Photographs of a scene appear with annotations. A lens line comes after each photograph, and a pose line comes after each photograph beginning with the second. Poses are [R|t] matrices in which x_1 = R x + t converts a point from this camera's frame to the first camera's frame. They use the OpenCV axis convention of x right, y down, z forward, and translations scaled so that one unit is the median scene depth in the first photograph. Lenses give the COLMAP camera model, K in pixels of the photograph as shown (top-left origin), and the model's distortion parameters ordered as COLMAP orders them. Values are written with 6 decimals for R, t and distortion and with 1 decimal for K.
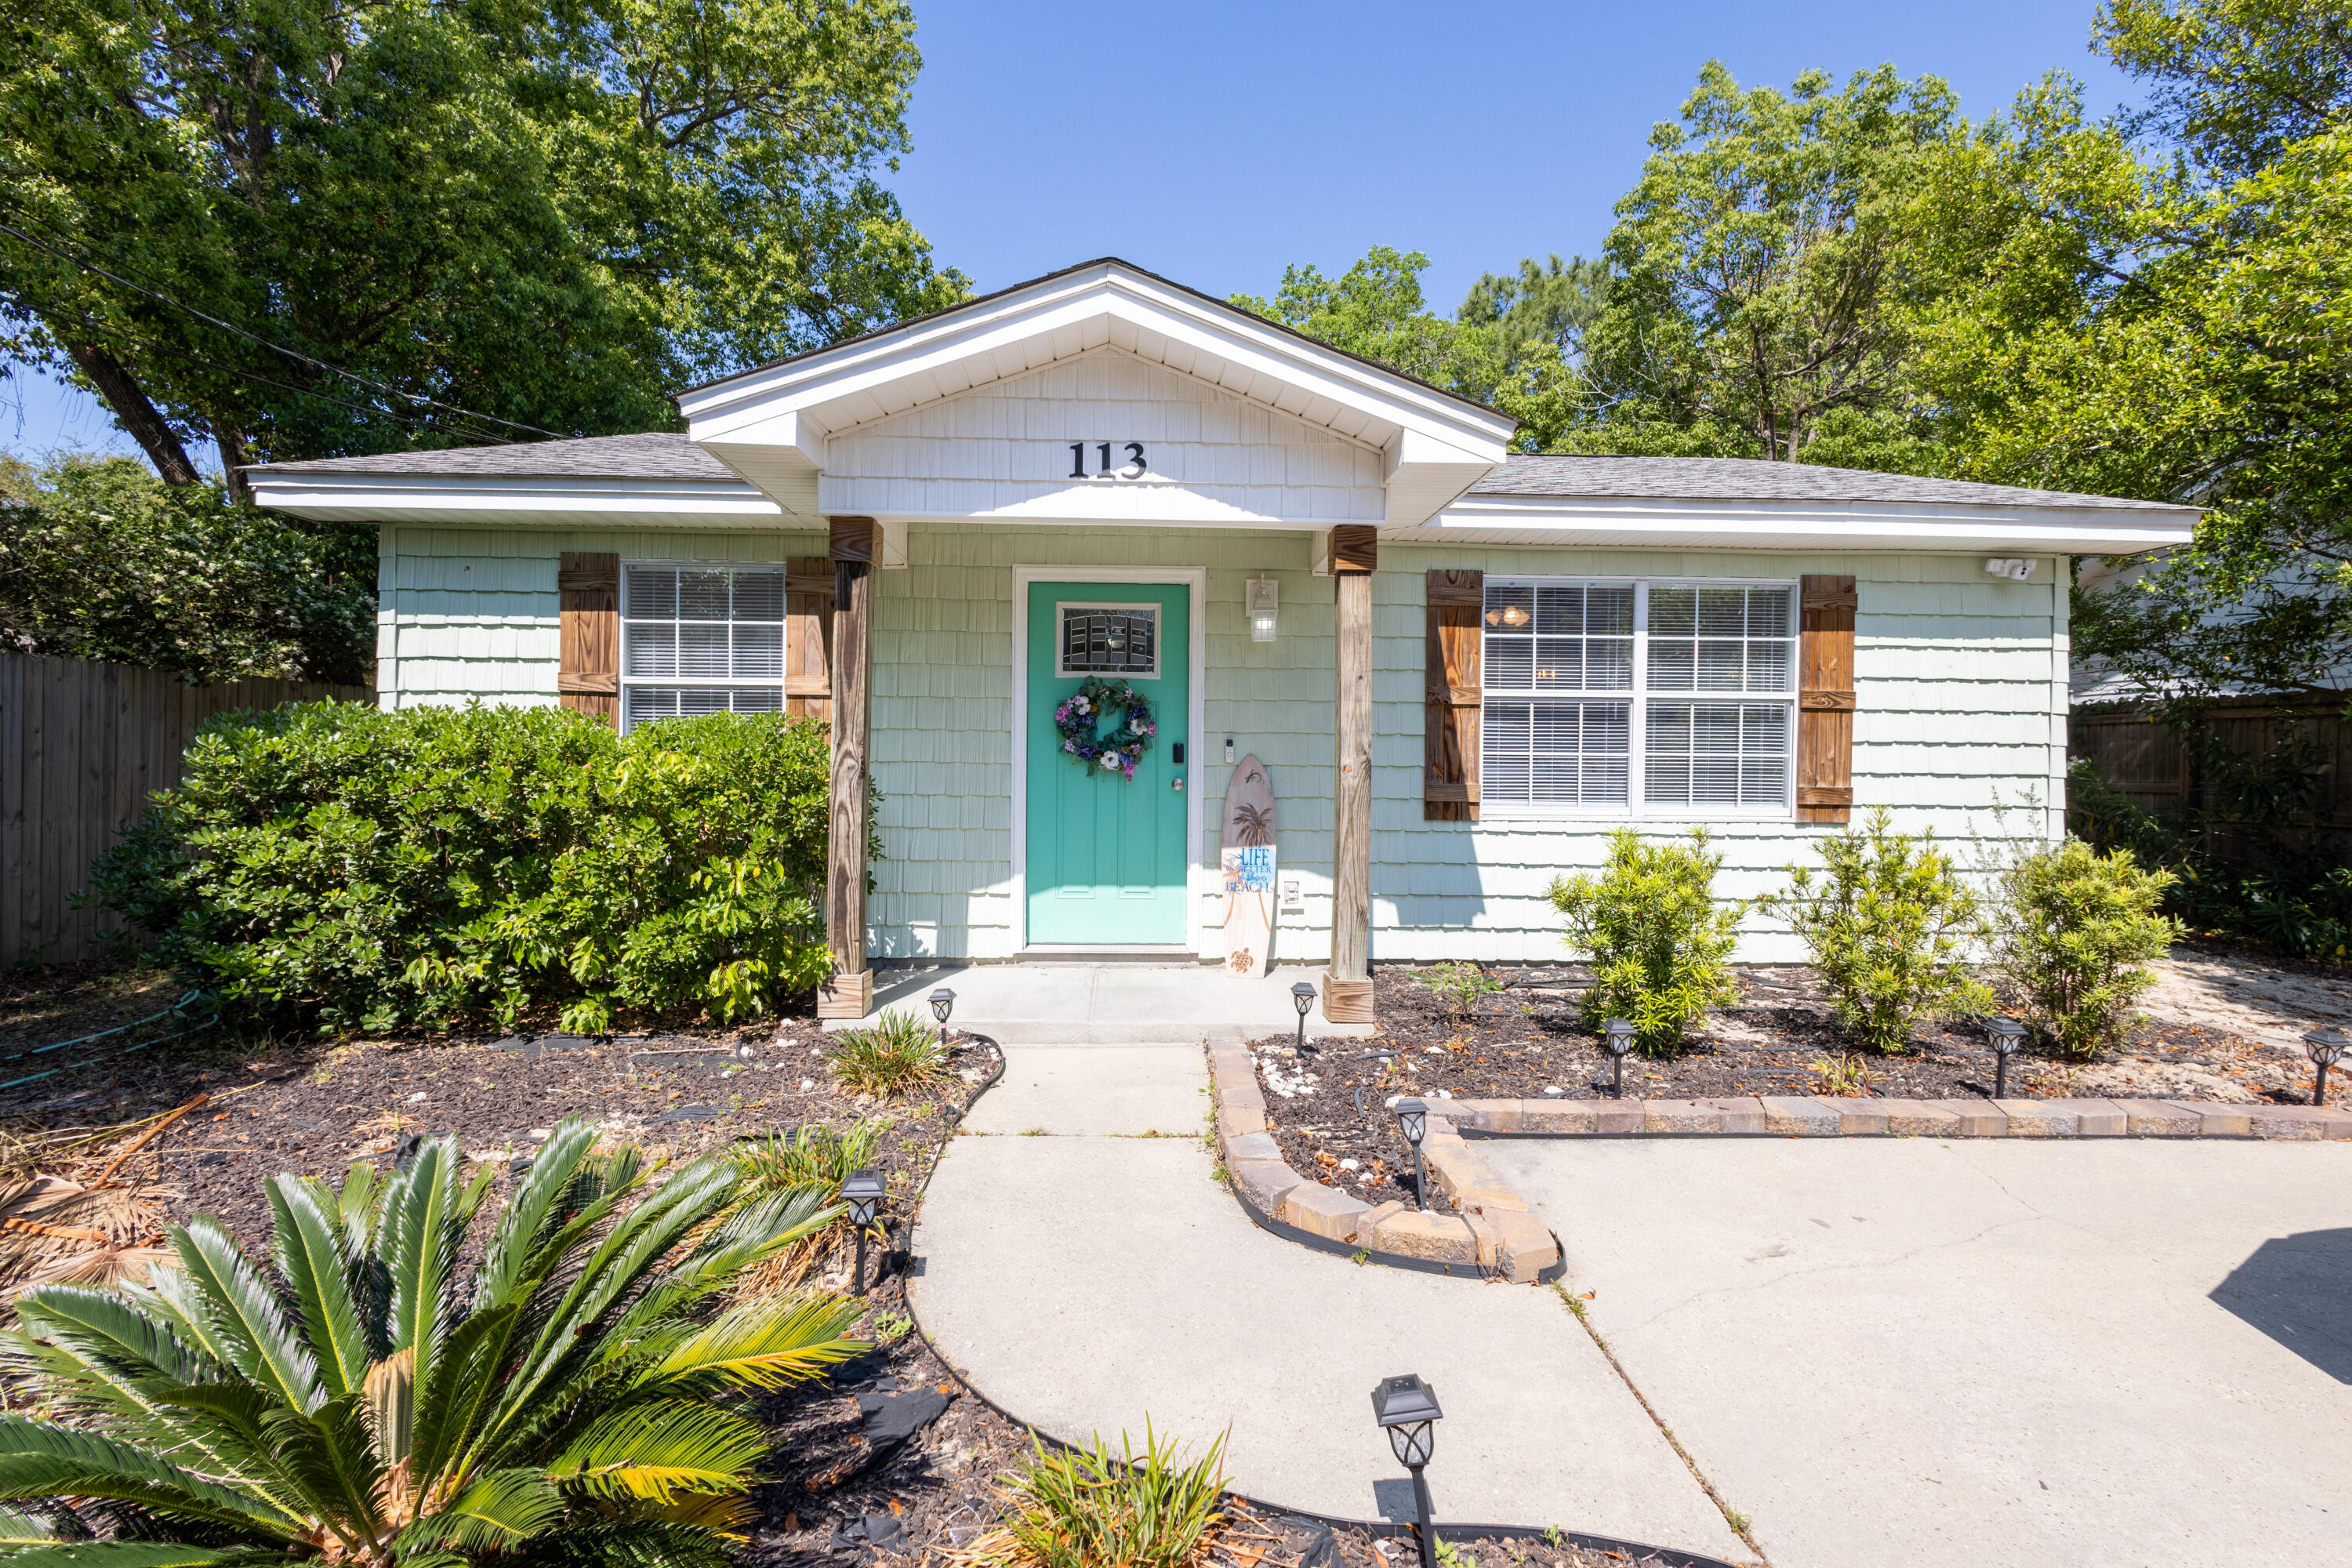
lens RADIAL K [[1122.7, 0, 1176.3], [0, 1122.7, 776.1], [0, 0, 1]] dist [0.011375, 0.000525]
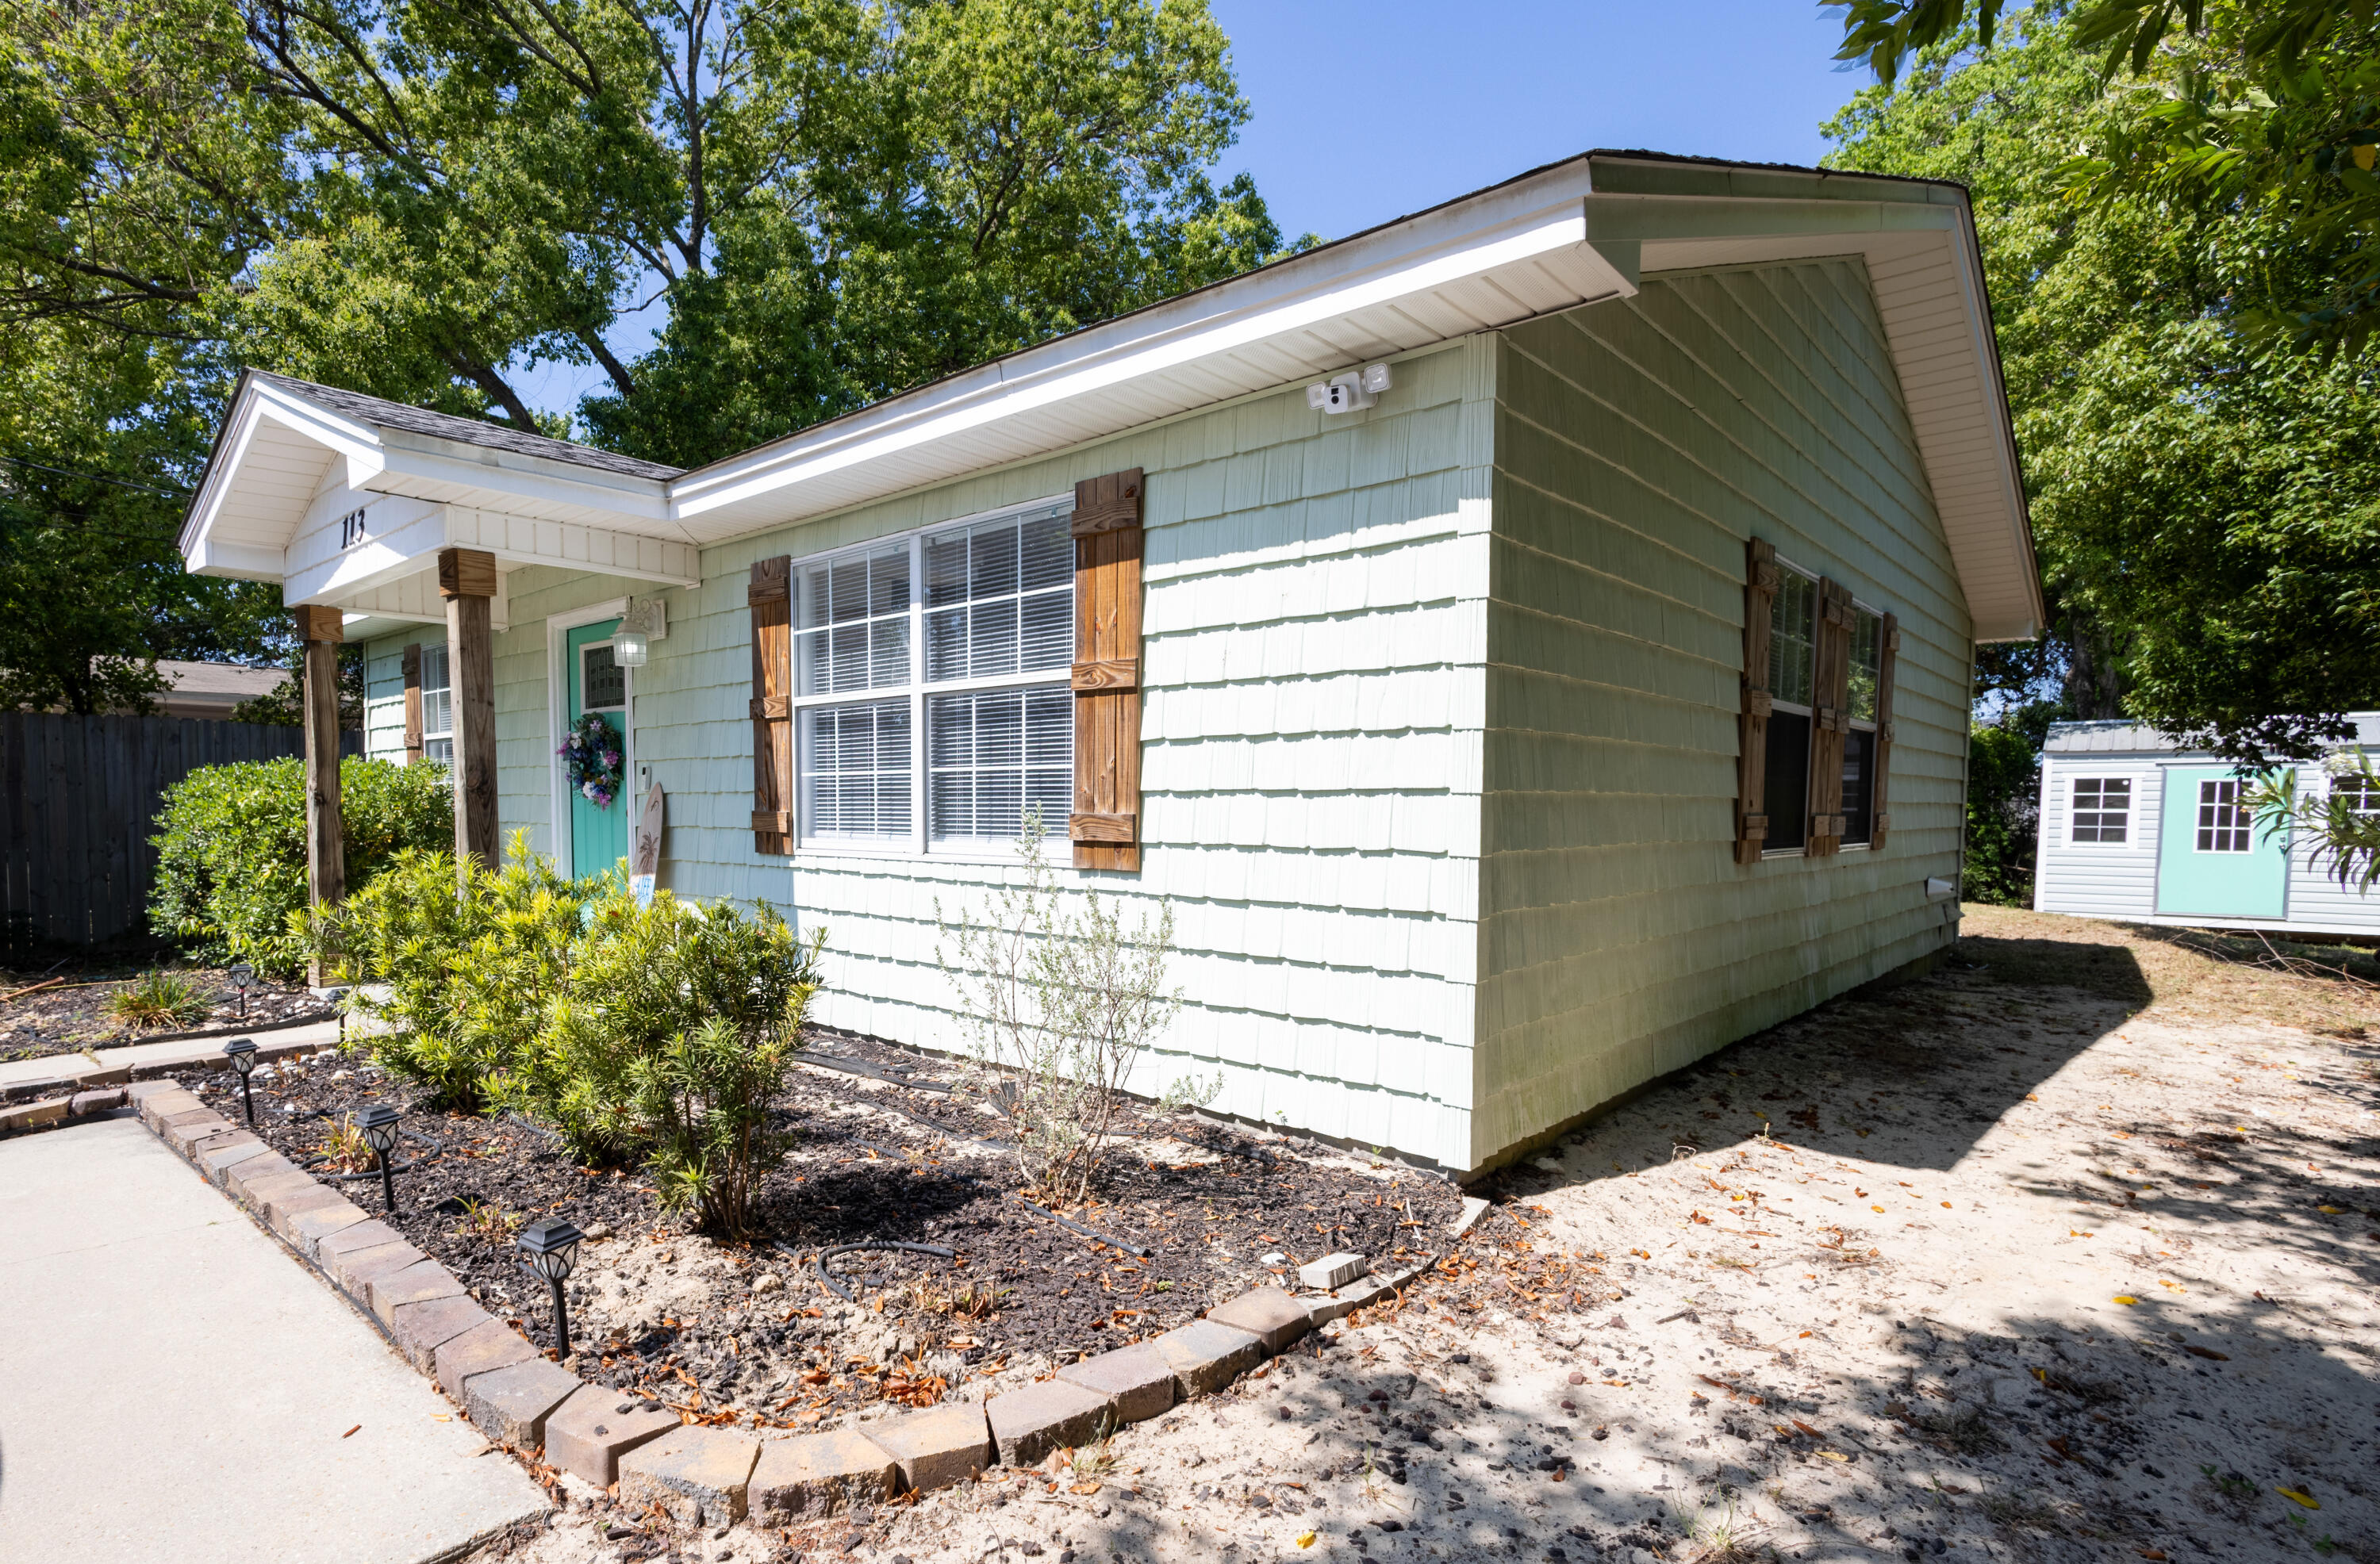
lens RADIAL K [[1142.4, 0, 1113.5], [0, 1142.4, 816.7], [0, 0, 1]] dist [0.002408, 0.000081]
pose [[0.729230, -0.000560, -0.684268, 1.029077], [0.014383, 0.999791, 0.014510, 0.002007], [0.684117, -0.020423, 0.729086, 0.544086]]
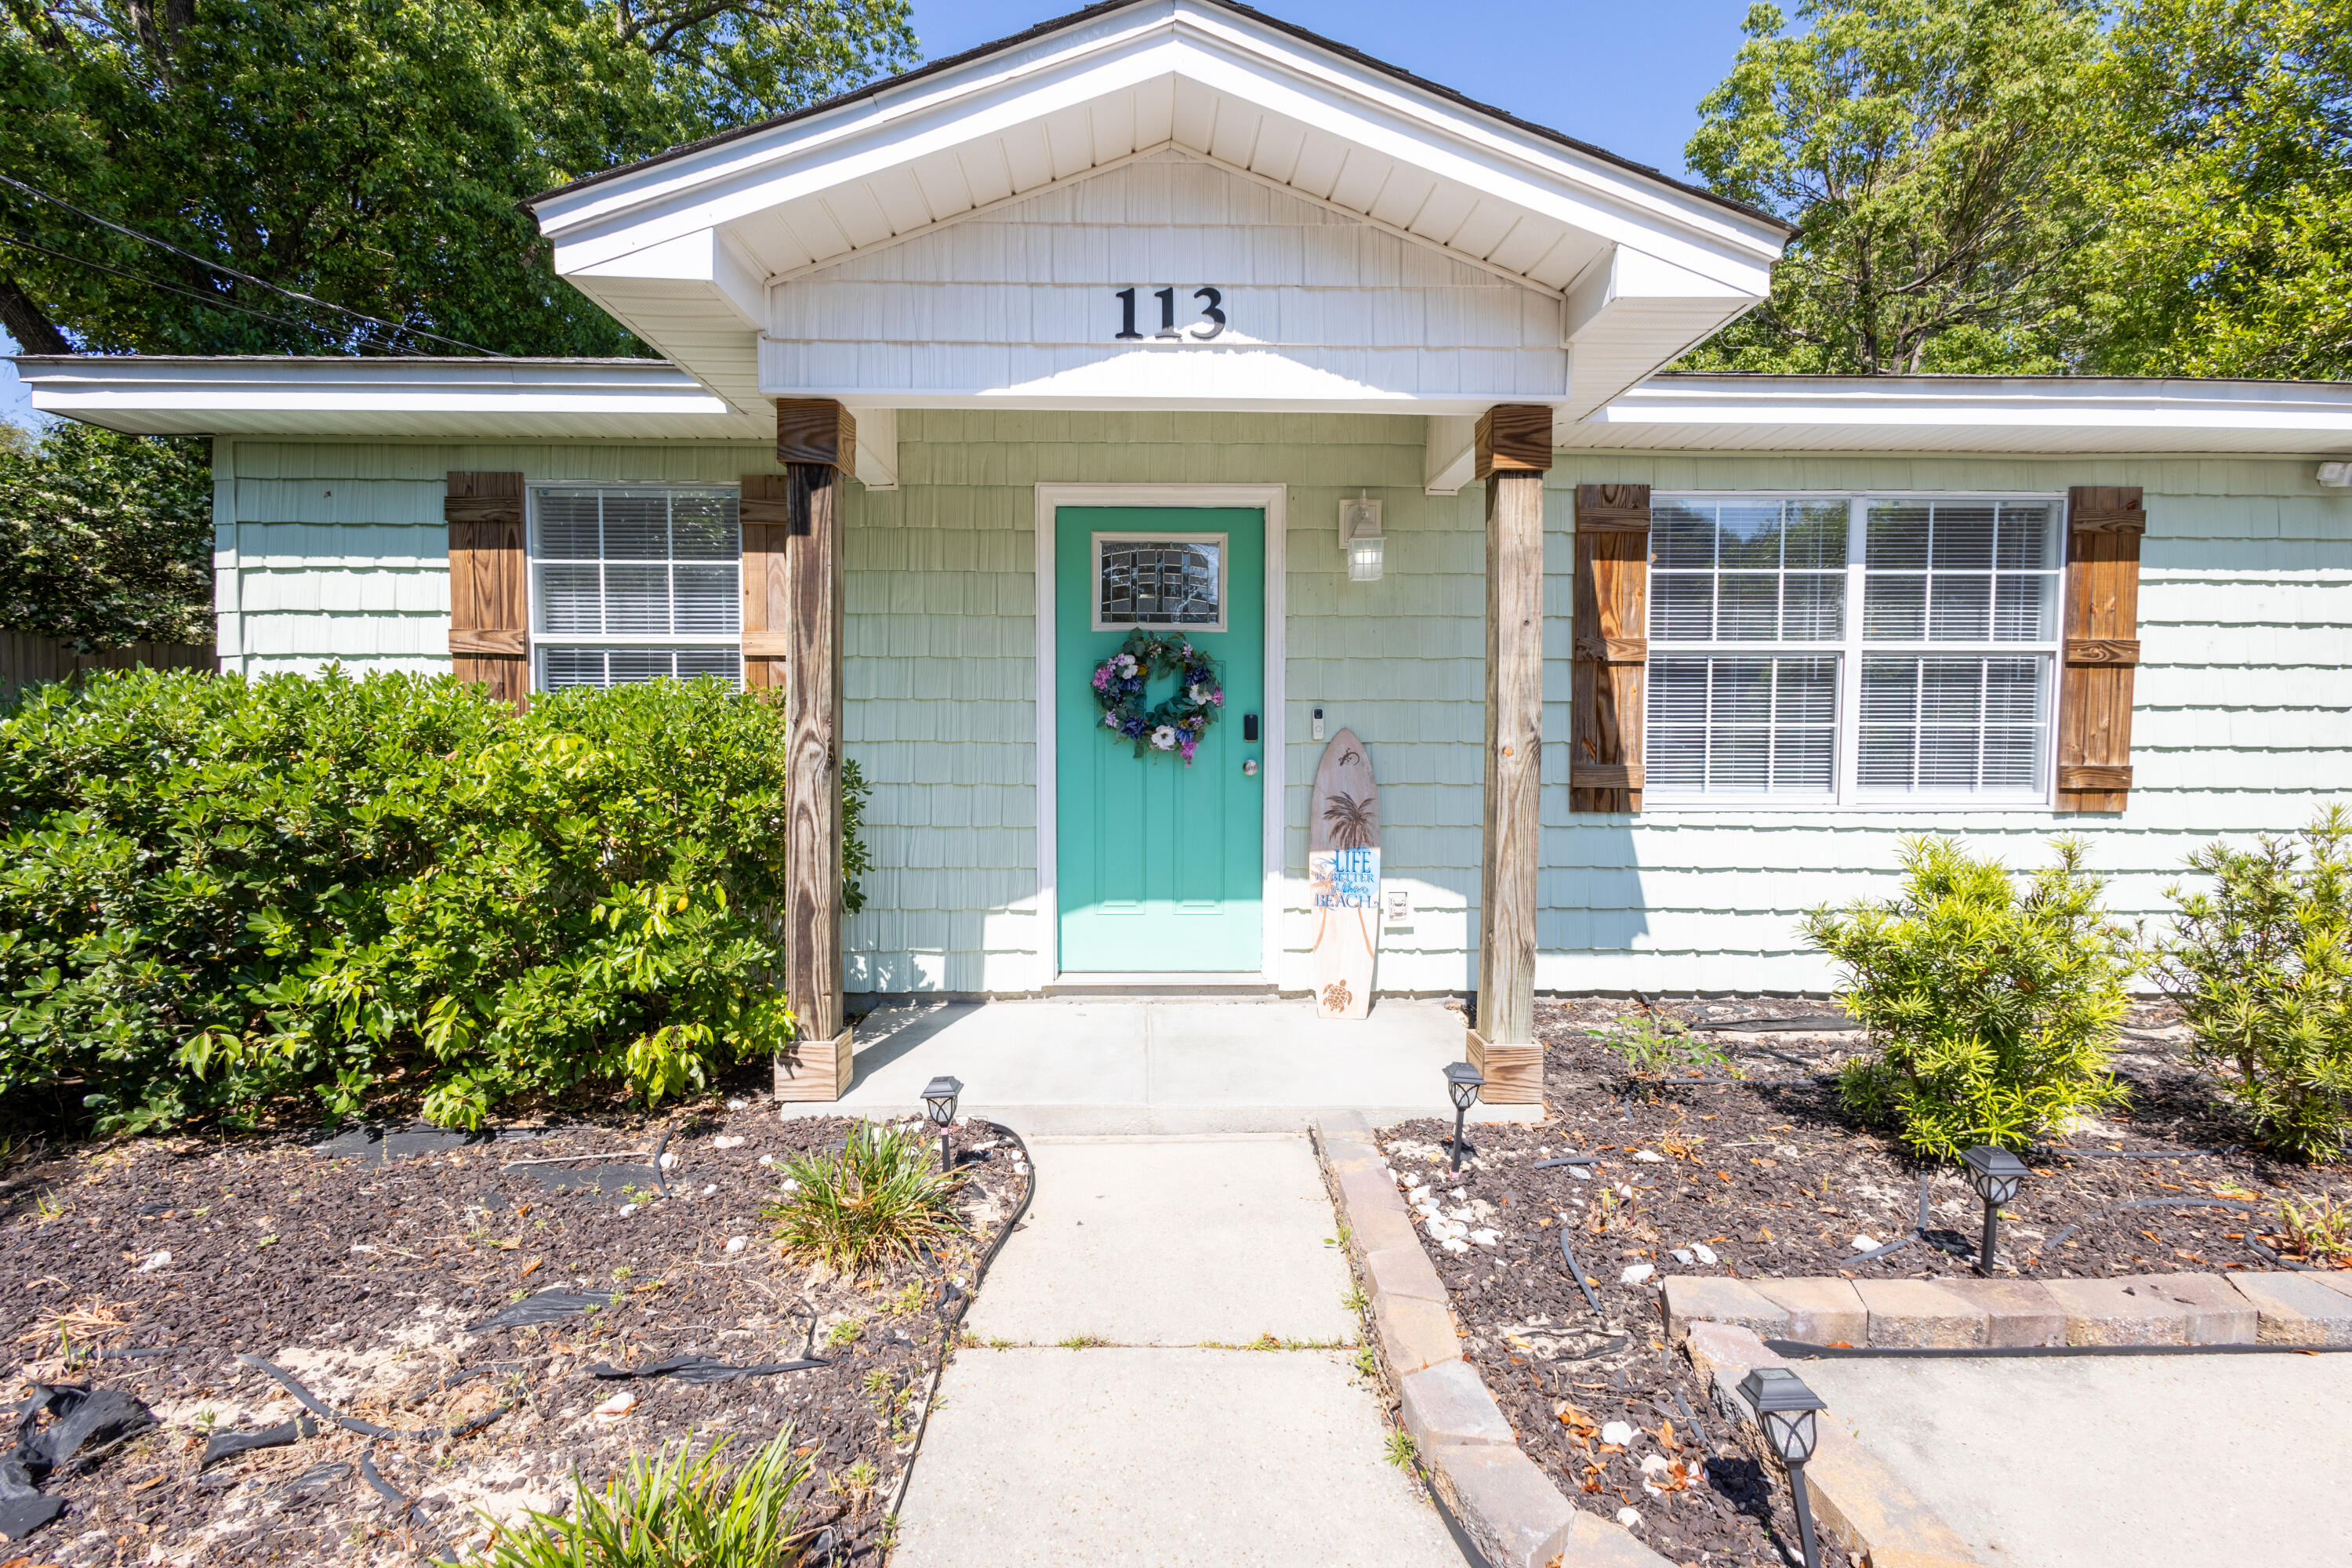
lens RADIAL K [[1074.3, 0, 1171.3], [0, 1074.3, 779.4], [0, 0, 1]] dist [0.013942, -0.005520]
pose [[0.999811, -0.006362, -0.018371, -0.039852], [0.007043, 0.999281, 0.037264, -0.012775], [0.018120, -0.037386, 0.999137, 0.256008]]
